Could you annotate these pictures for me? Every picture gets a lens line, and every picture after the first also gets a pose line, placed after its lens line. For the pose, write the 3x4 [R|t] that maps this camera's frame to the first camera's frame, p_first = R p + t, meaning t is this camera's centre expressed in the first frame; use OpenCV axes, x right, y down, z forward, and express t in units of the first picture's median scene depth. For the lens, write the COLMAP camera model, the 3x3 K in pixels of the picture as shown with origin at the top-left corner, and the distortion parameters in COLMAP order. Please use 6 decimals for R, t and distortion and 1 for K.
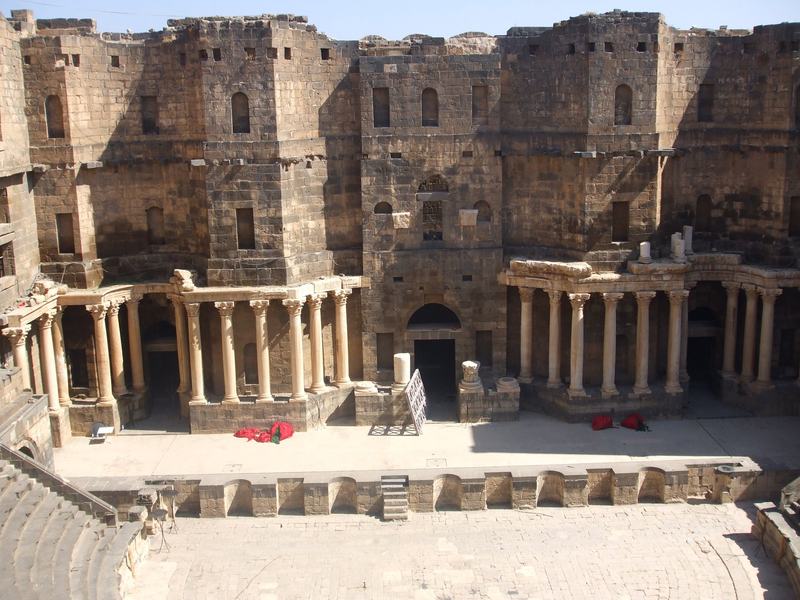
lens RADIAL K [[956.9, 0, 400.0], [0, 956.9, 300.0], [0, 0, 1]] dist [-0.124522, 0.220354]
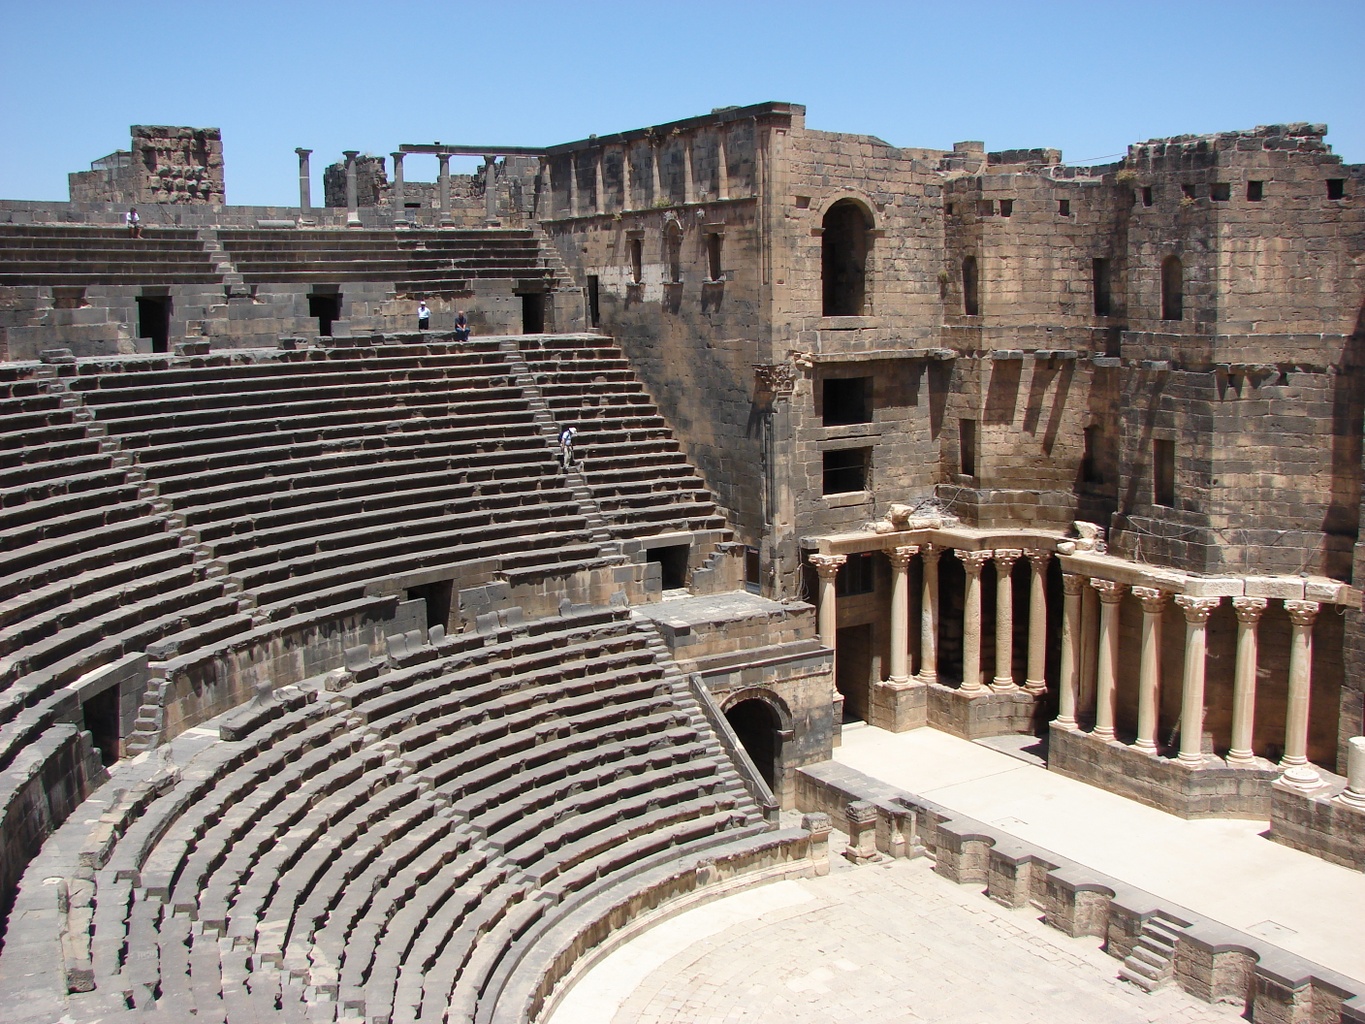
lens RADIAL K [[1632.7, 0, 682.5], [0, 1632.7, 512.0], [0, 0, 1]] dist [-0.124522, 0.220354]
pose [[0.460810, 0.139088, -0.876532, 0.632168], [-0.174444, 0.982572, 0.064206, -0.063292], [0.870186, 0.123319, 0.477042, 0.226847]]
